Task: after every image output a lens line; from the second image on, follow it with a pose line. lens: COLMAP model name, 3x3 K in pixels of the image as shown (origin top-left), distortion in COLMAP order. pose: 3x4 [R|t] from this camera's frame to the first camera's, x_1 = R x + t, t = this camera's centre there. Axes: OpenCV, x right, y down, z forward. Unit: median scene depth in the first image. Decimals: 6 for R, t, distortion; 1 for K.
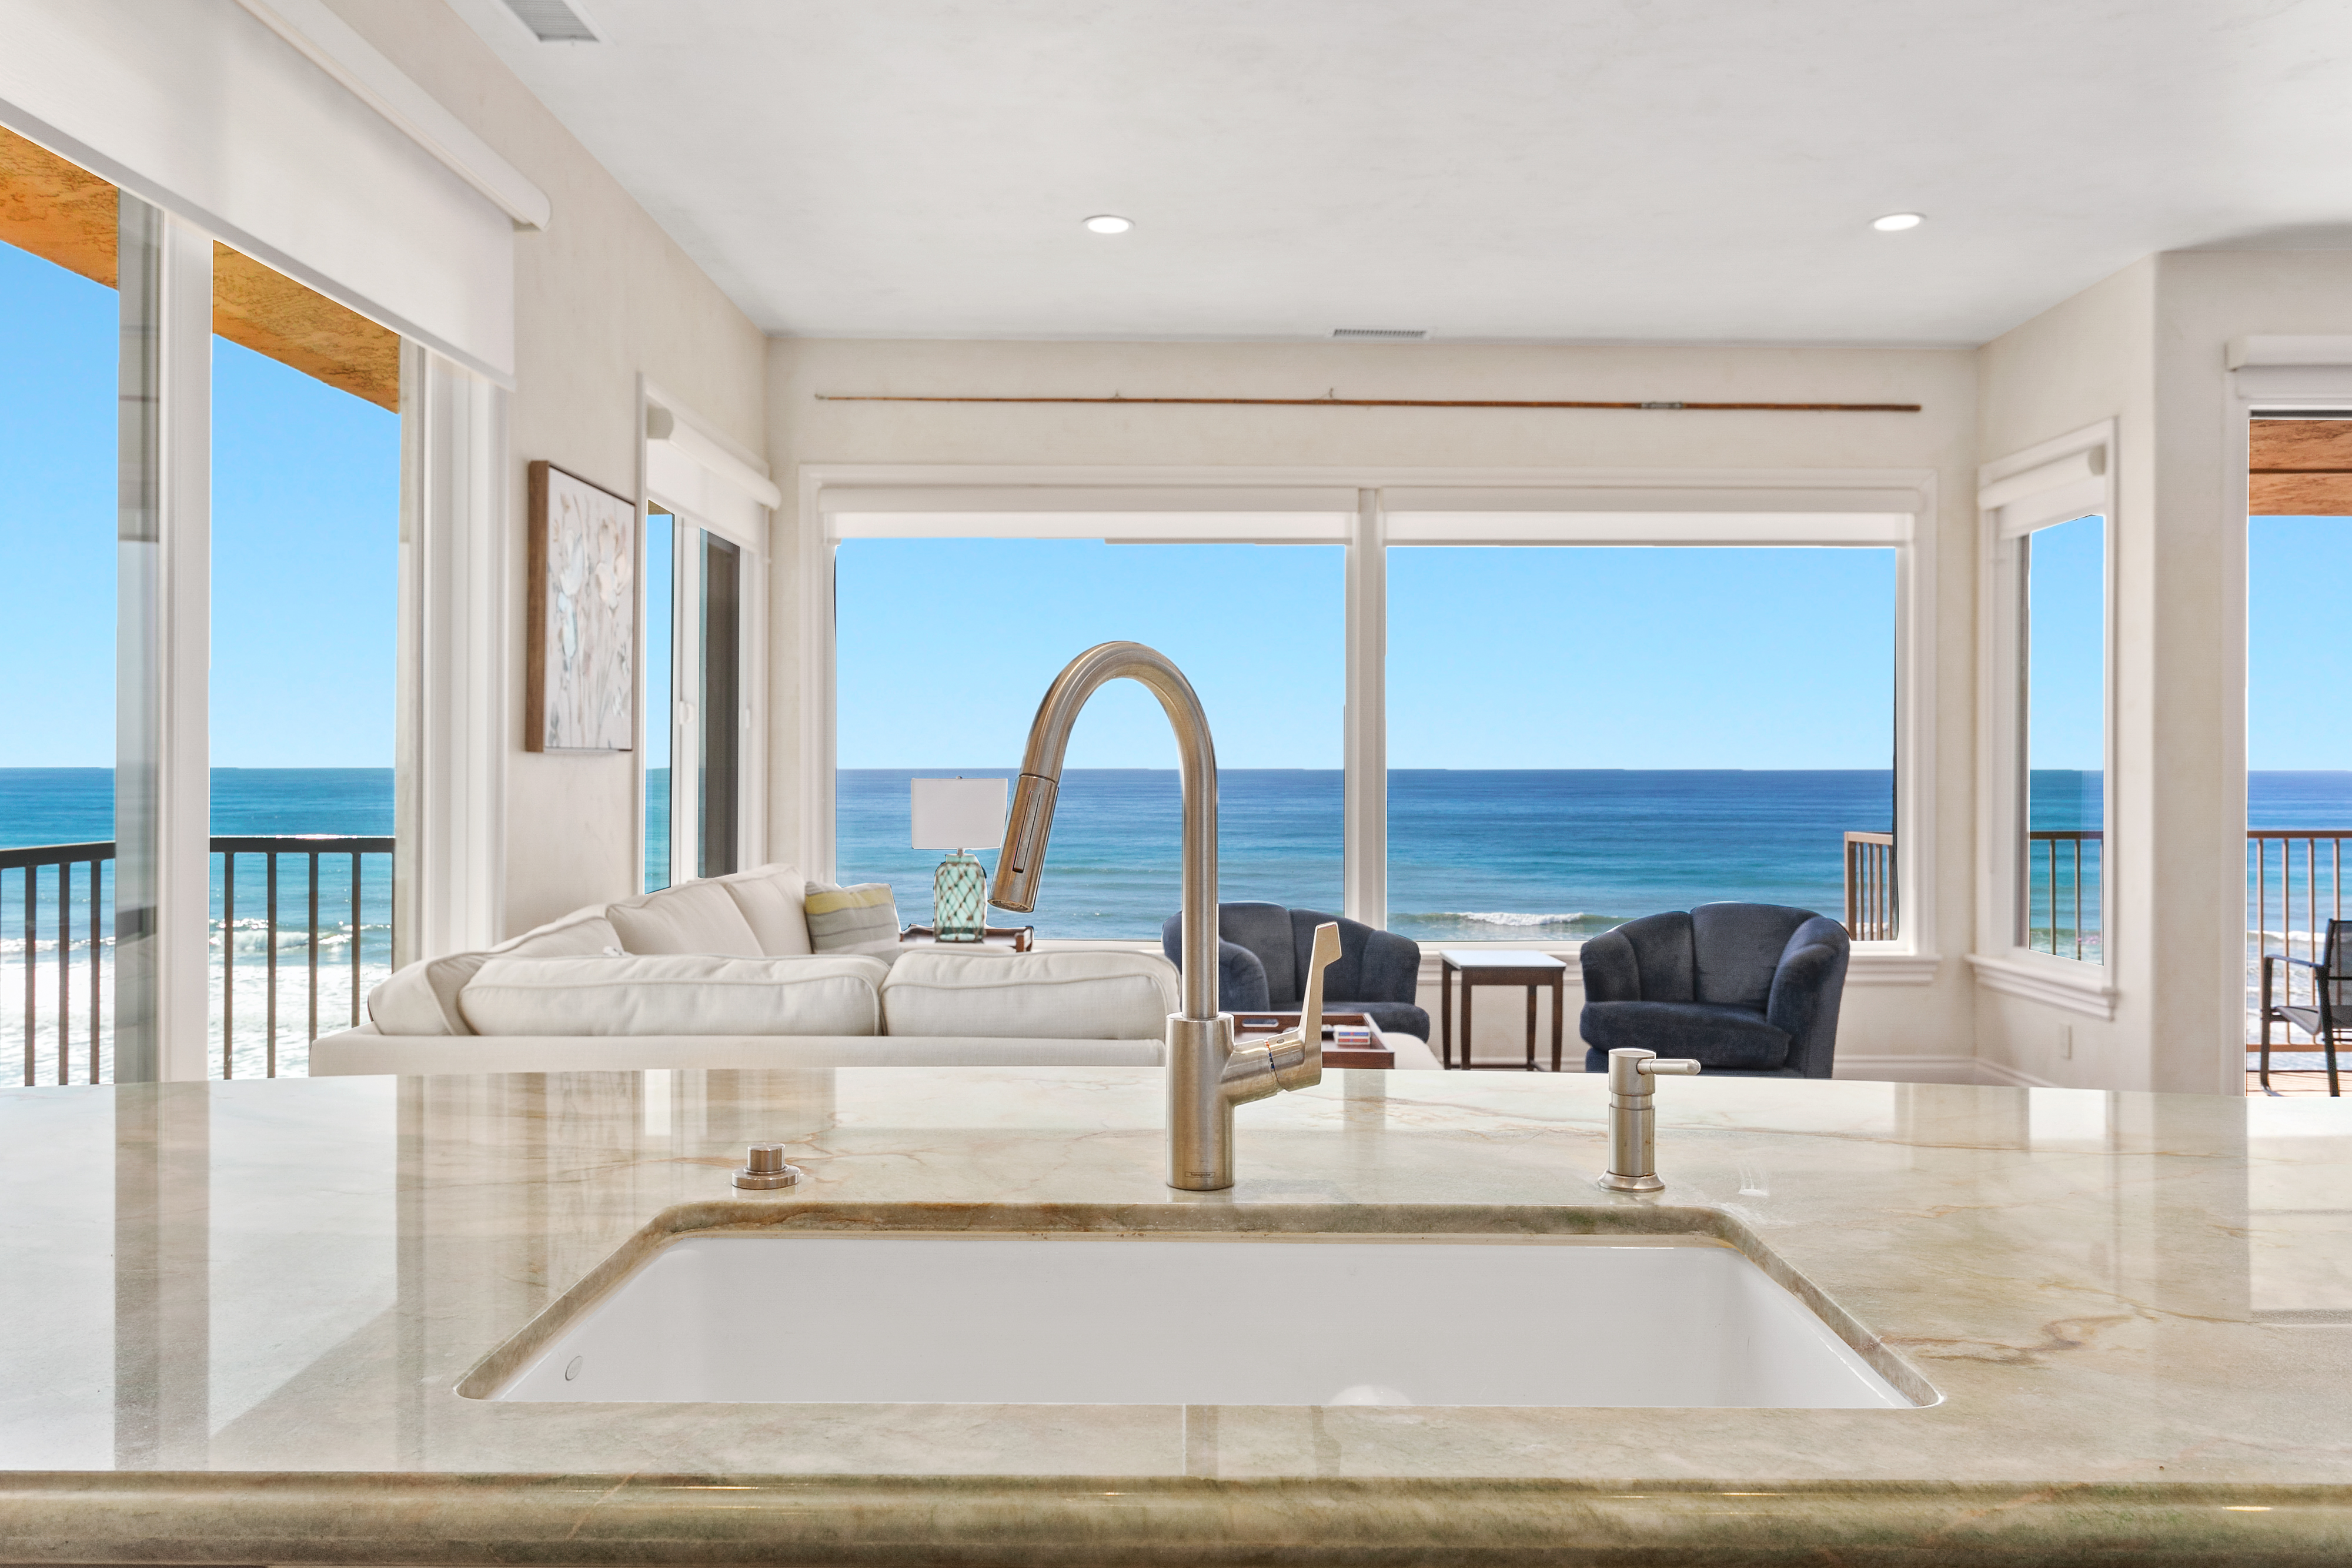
lens RADIAL K [[1794.9, 0, 1195.4], [0, 1794.9, 751.7], [0, 0, 1]] dist [0.015287, 0.004898]
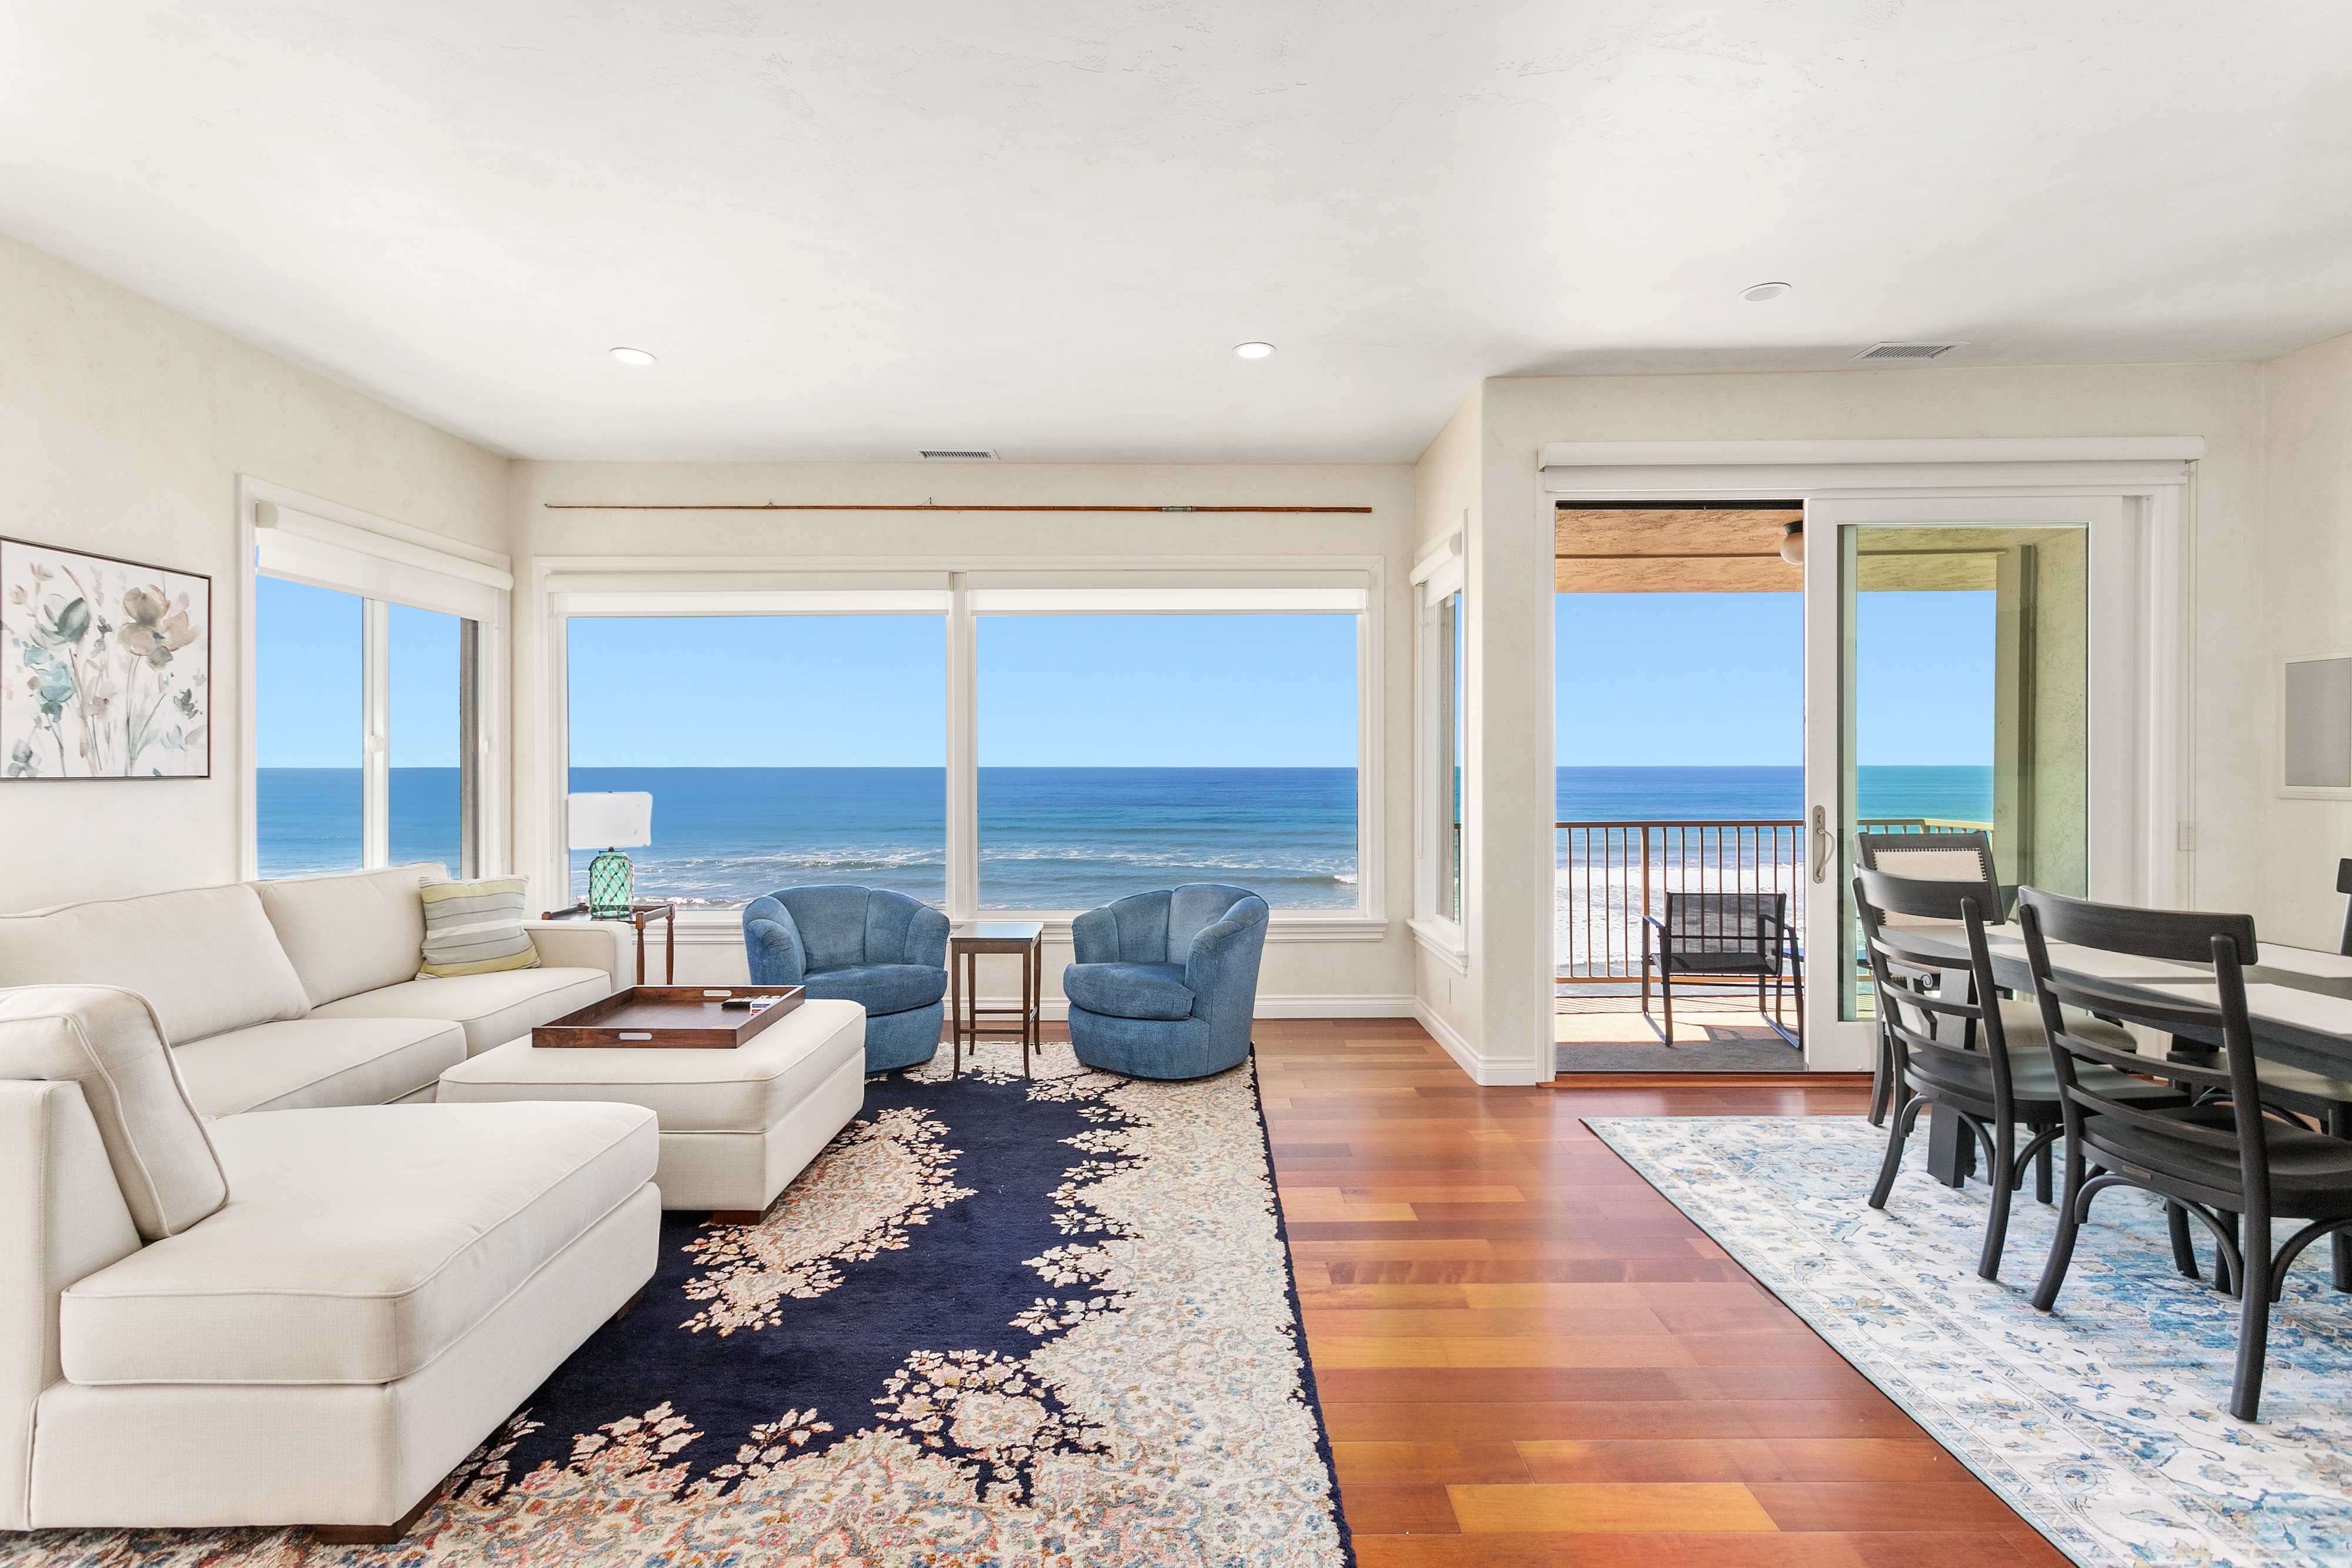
lens RADIAL K [[1121.7, 0, 1181.5], [0, 1121.7, 768.2], [0, 0, 1]] dist [0.009889, 0.000058]
pose [[0.999943, -0.004375, -0.009704, 0.296830], [0.004457, 0.999954, 0.008473, -0.008119], [0.009667, -0.008516, 0.999917, 0.183473]]
